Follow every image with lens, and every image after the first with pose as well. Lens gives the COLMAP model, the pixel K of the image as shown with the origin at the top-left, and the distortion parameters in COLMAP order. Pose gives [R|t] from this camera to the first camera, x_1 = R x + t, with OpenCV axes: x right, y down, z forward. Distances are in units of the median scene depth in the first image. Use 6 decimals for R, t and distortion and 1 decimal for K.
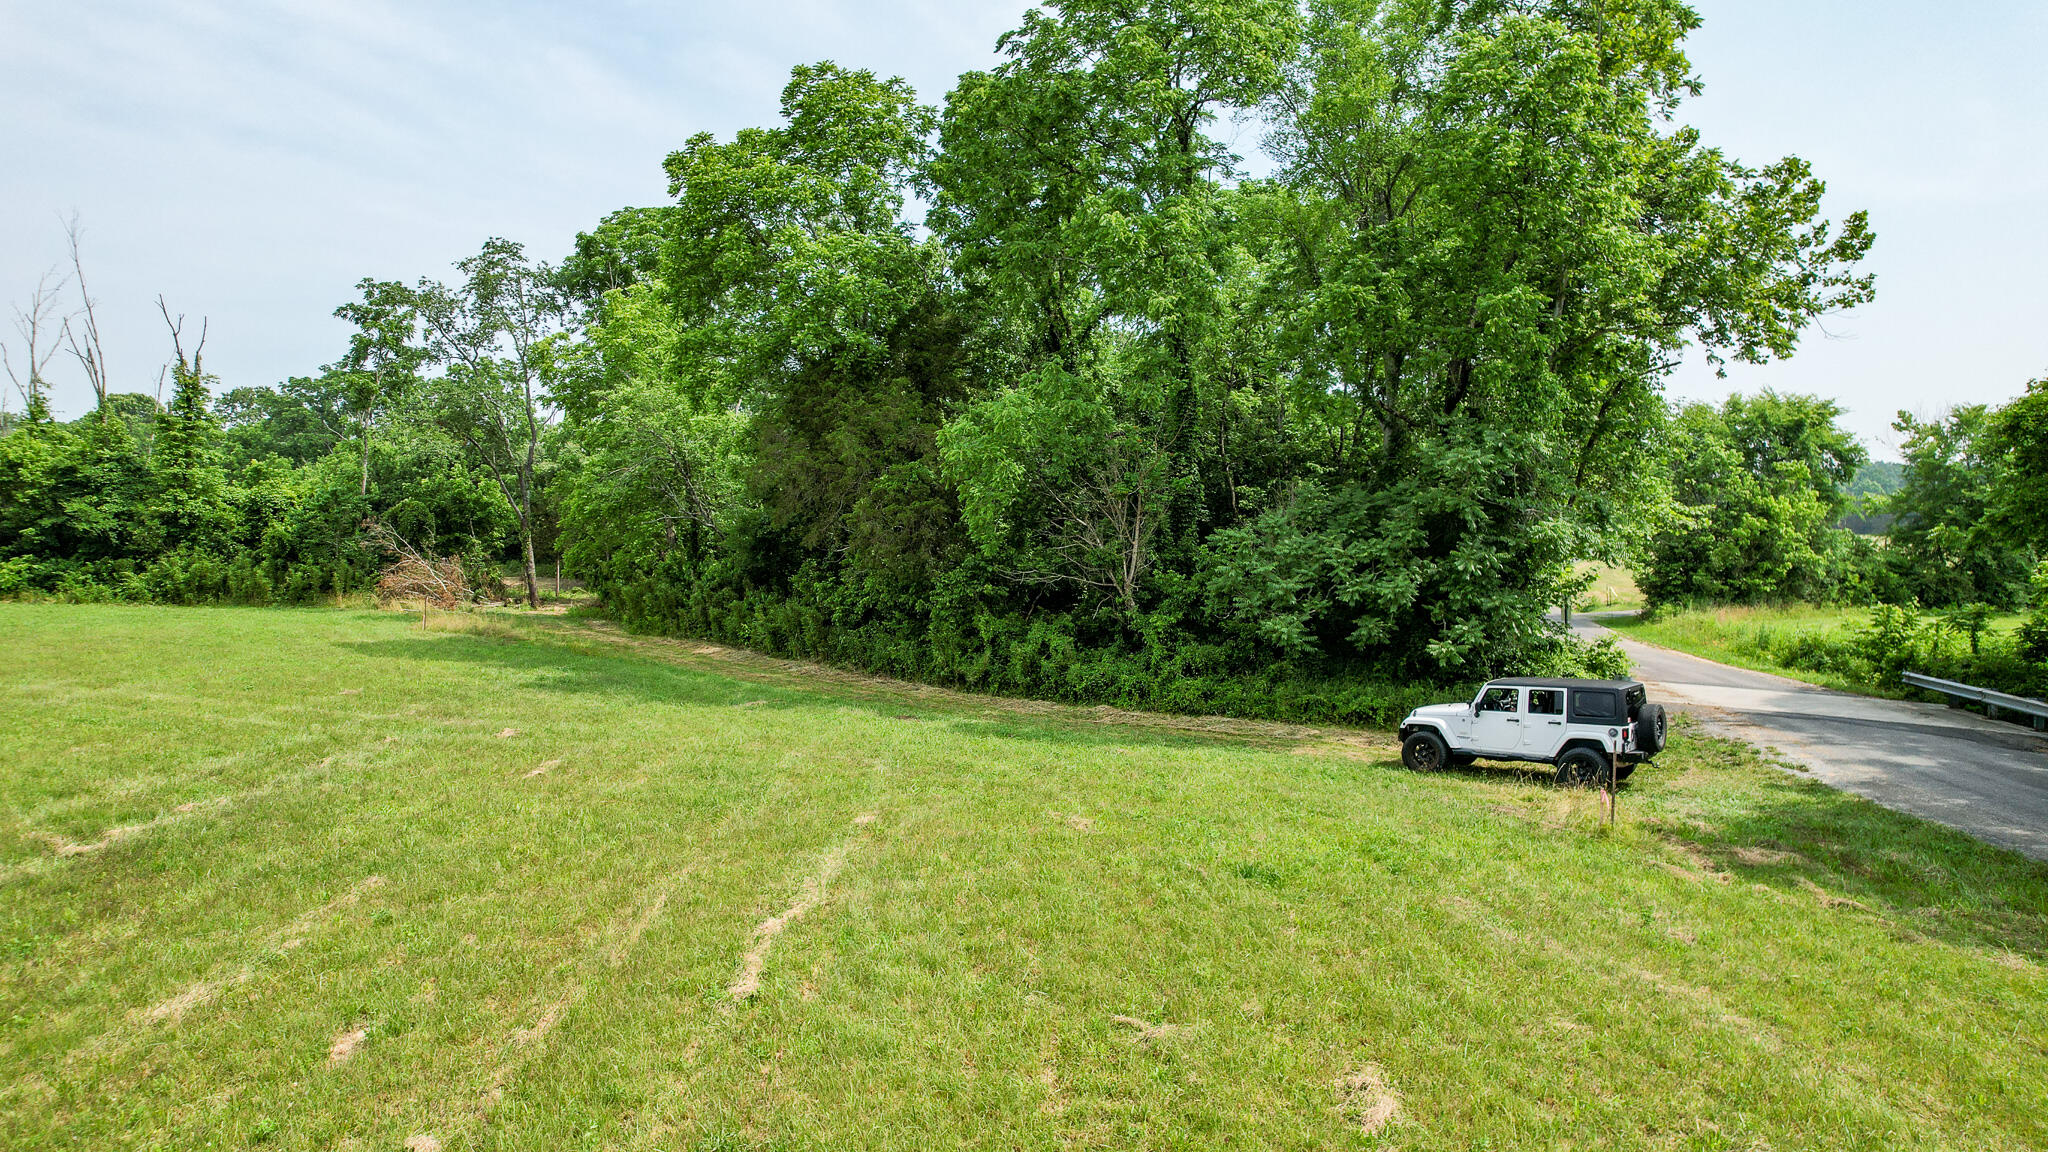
lens RADIAL K [[1327.1, 0, 1016.3], [0, 1327.1, 579.4], [0, 0, 1]] dist [-0.068789, 0.053598]
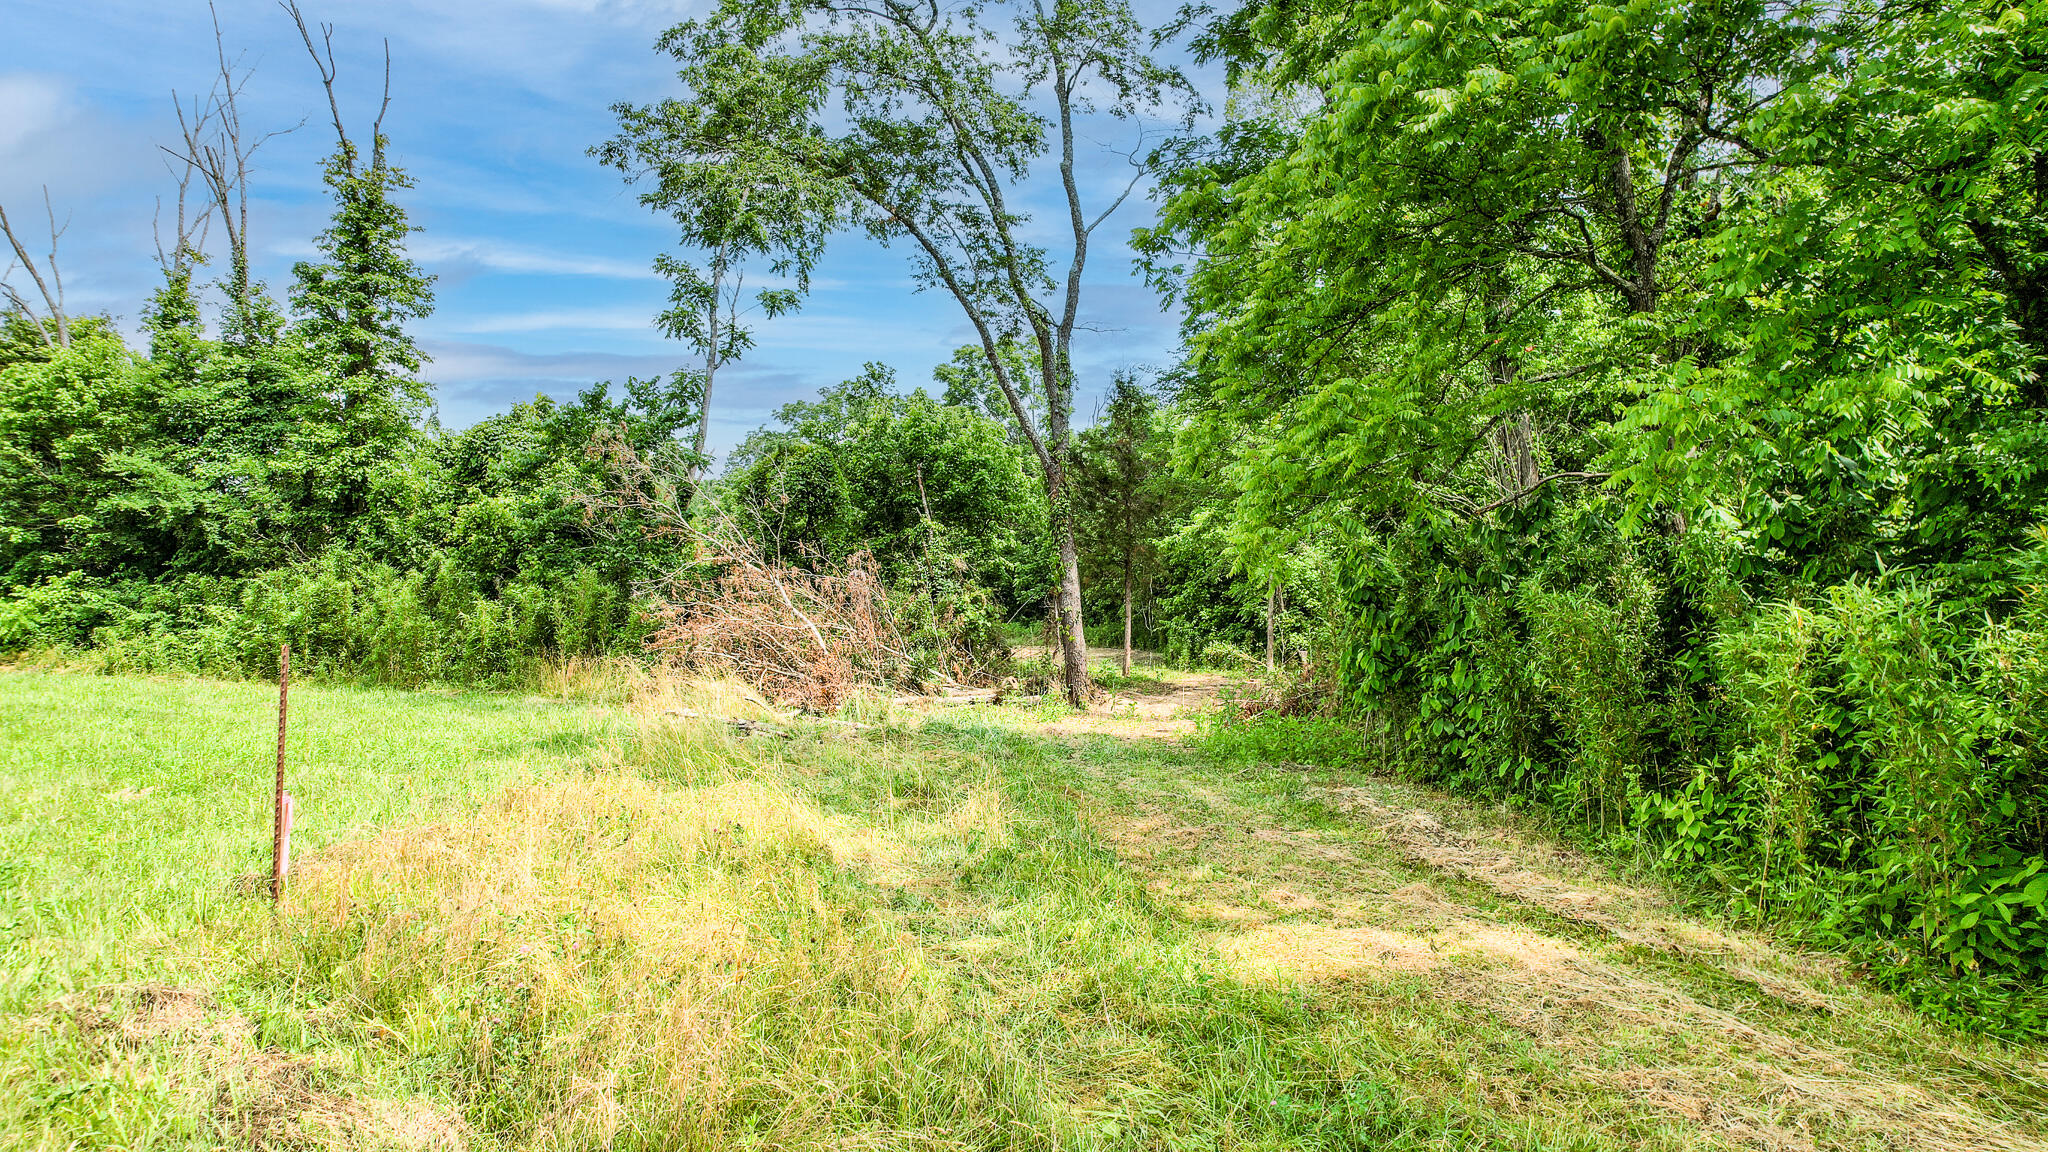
lens RADIAL K [[1327.1, 0, 1016.3], [0, 1327.1, 579.4], [0, 0, 1]] dist [-0.068789, 0.053598]
pose [[0.925787, -0.011973, -0.377857, -0.252557], [-0.012196, 0.998032, -0.061507, 0.009653], [0.377849, 0.061551, 0.923819, 0.677616]]
